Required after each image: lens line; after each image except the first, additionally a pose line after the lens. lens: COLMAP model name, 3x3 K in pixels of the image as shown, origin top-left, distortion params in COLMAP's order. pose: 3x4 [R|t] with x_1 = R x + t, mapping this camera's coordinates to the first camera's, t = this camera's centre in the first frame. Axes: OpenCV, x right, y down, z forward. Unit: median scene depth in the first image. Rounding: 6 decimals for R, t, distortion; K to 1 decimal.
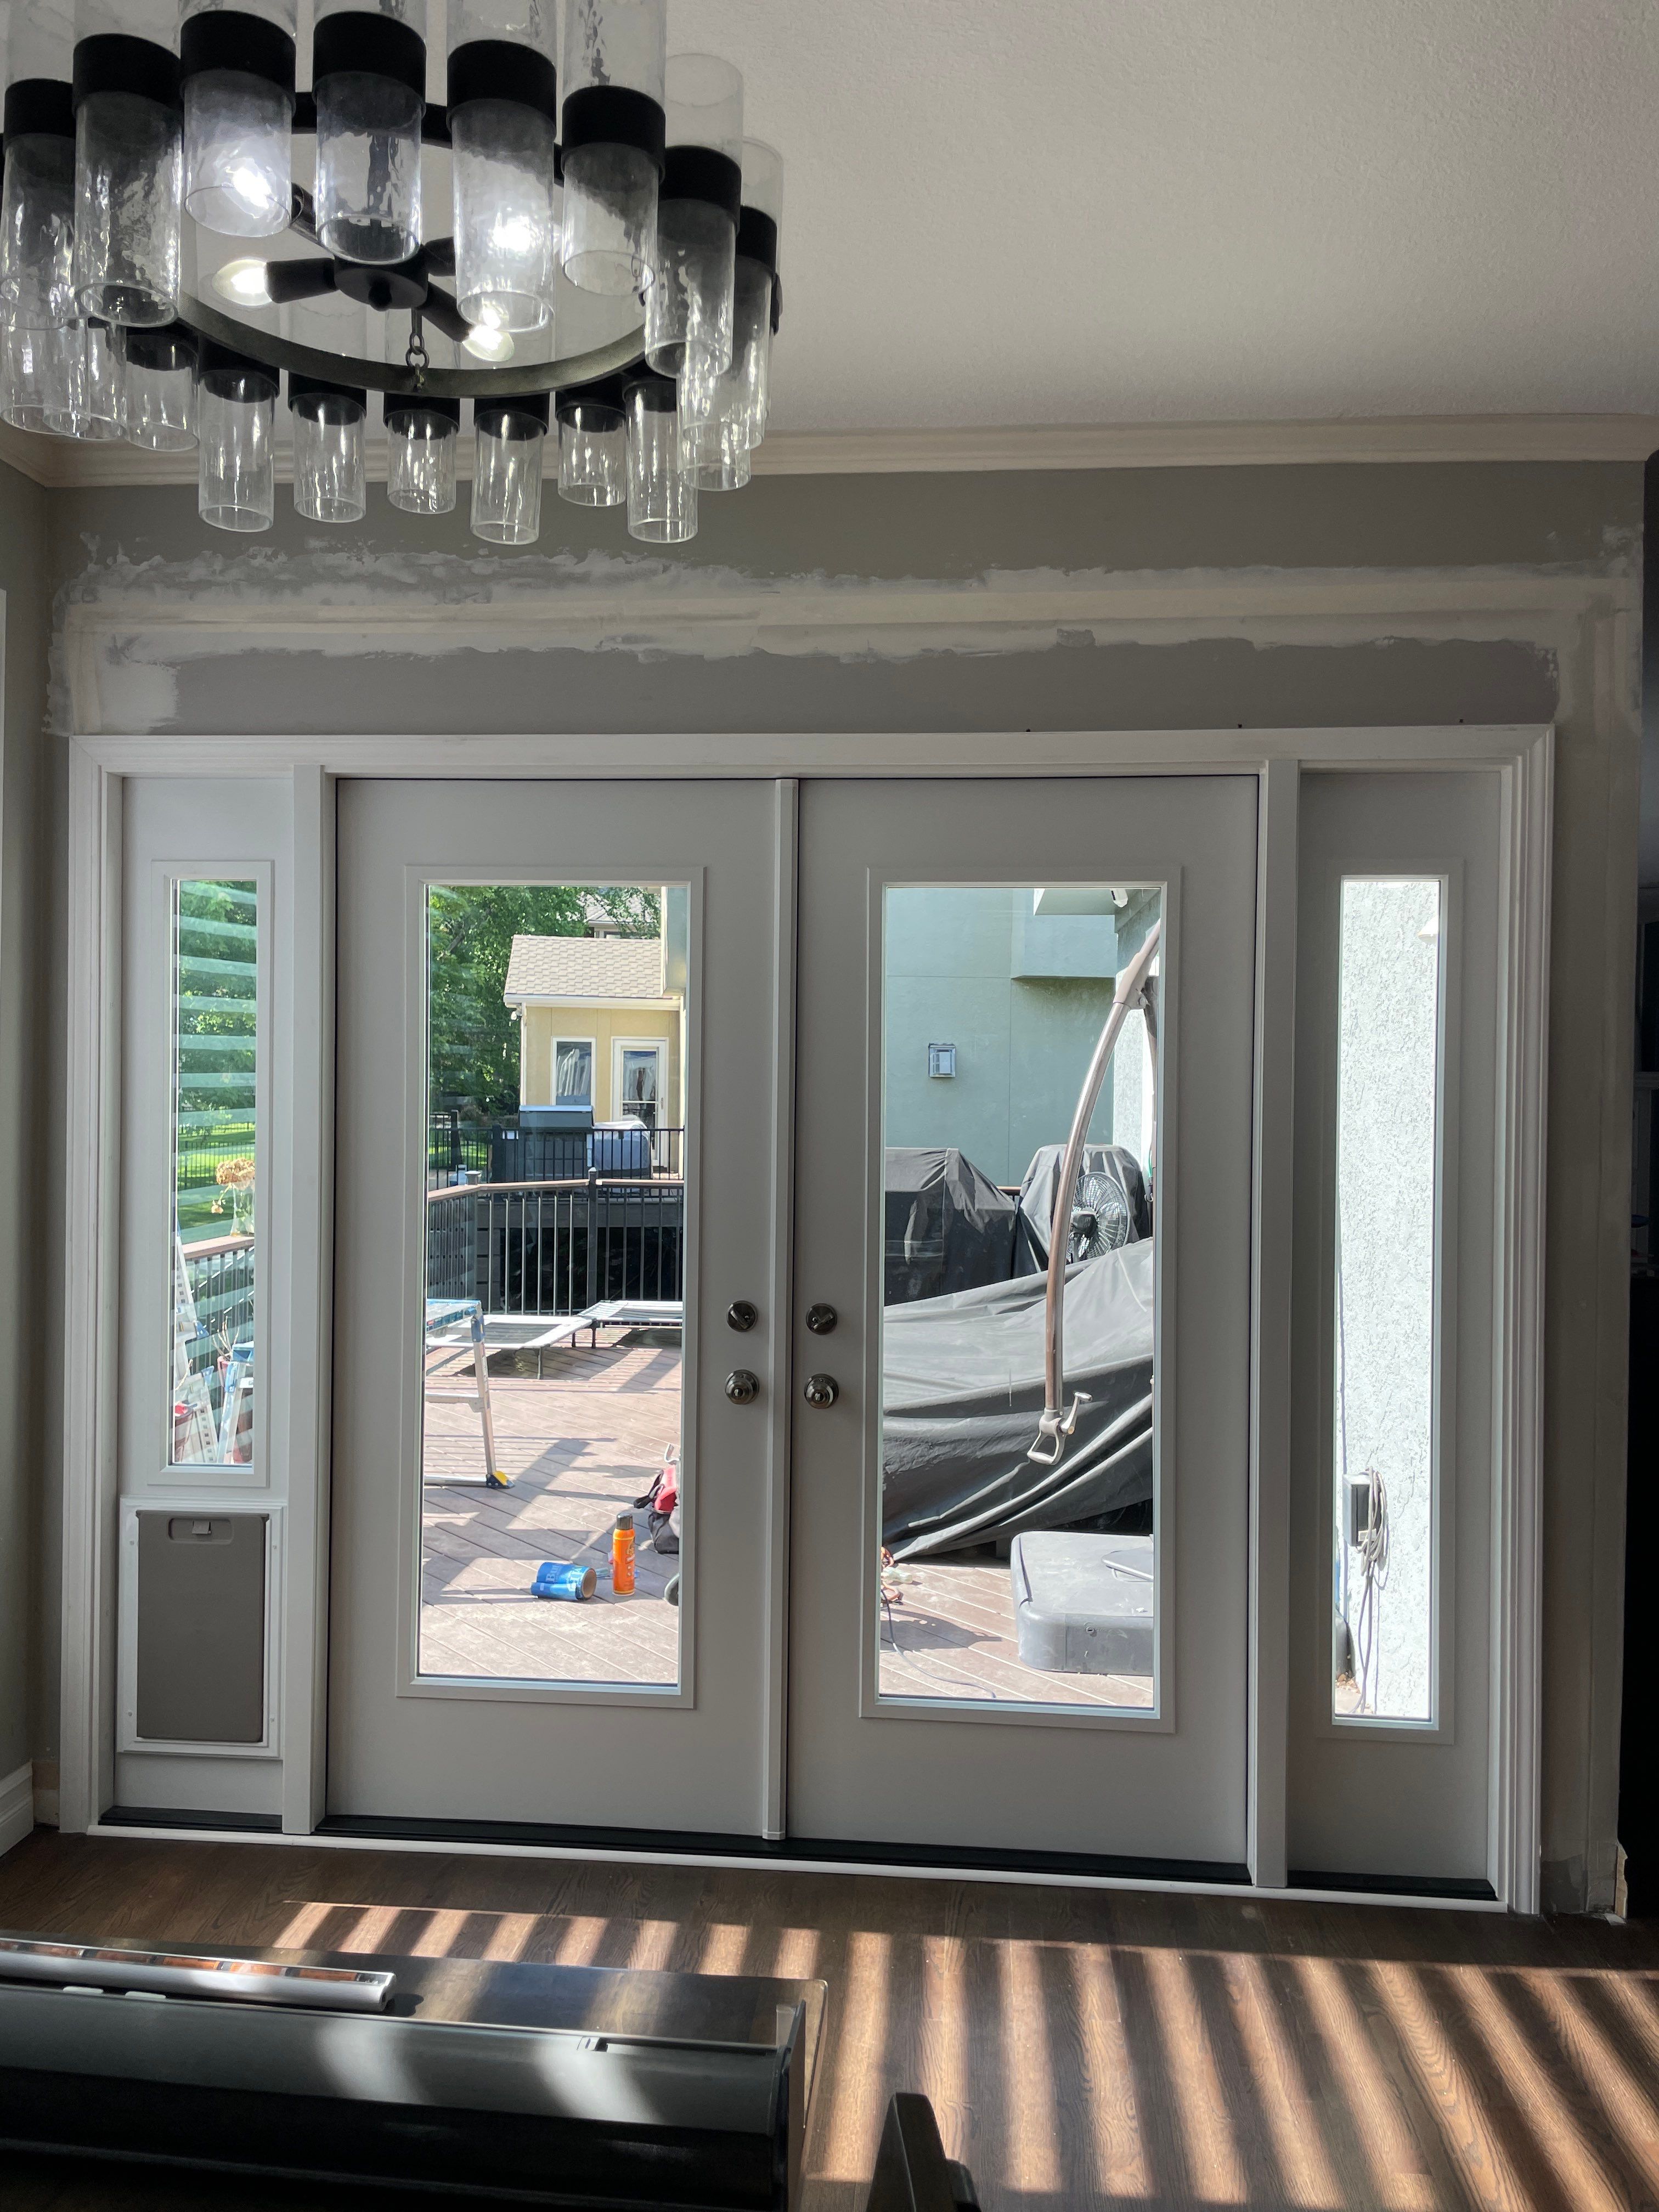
lens RADIAL K [[1699.9, 0, 795.2], [0, 1699.9, 1102.3], [0, 0, 1]] dist [0.083104, -0.080311]
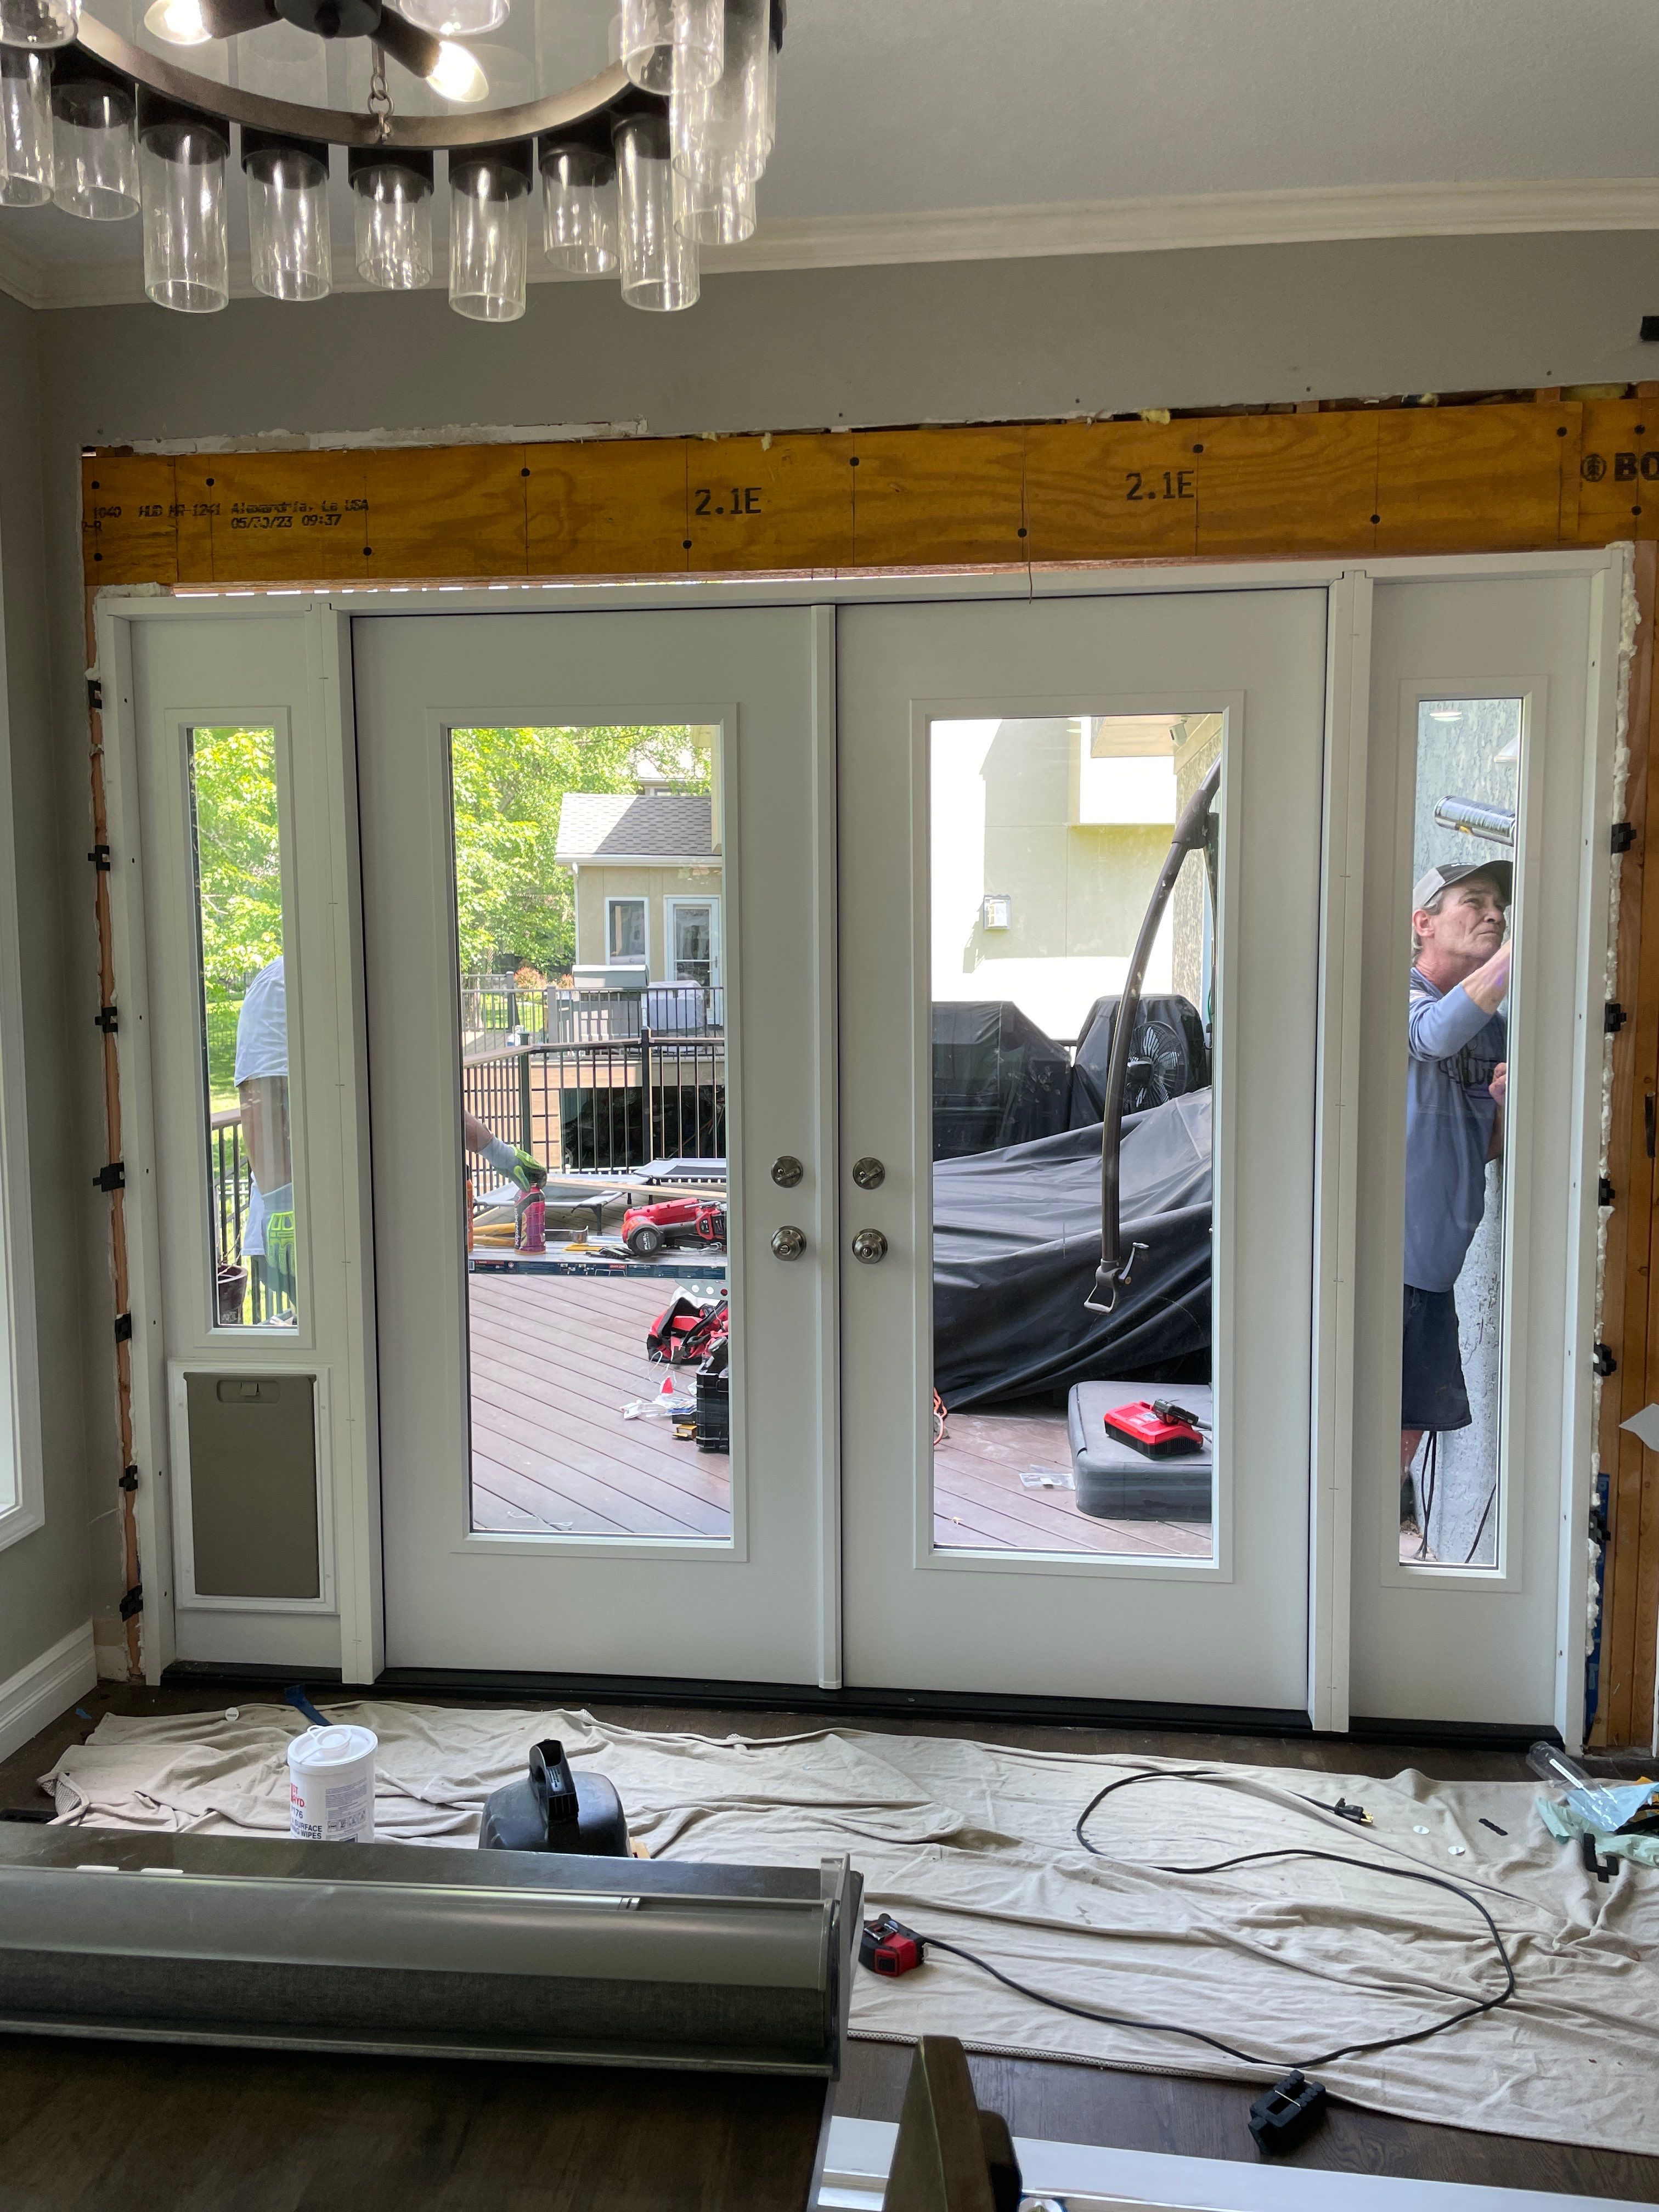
lens RADIAL K [[1565.8, 0, 829.5], [0, 1565.8, 1106.0], [0, 0, 1]] dist [0.083205, -0.086964]
pose [[0.999333, -0.016860, -0.032382, 0.028968], [0.019458, 0.996470, 0.081669, 0.019512], [0.030891, -0.082245, 0.996133, 0.139043]]
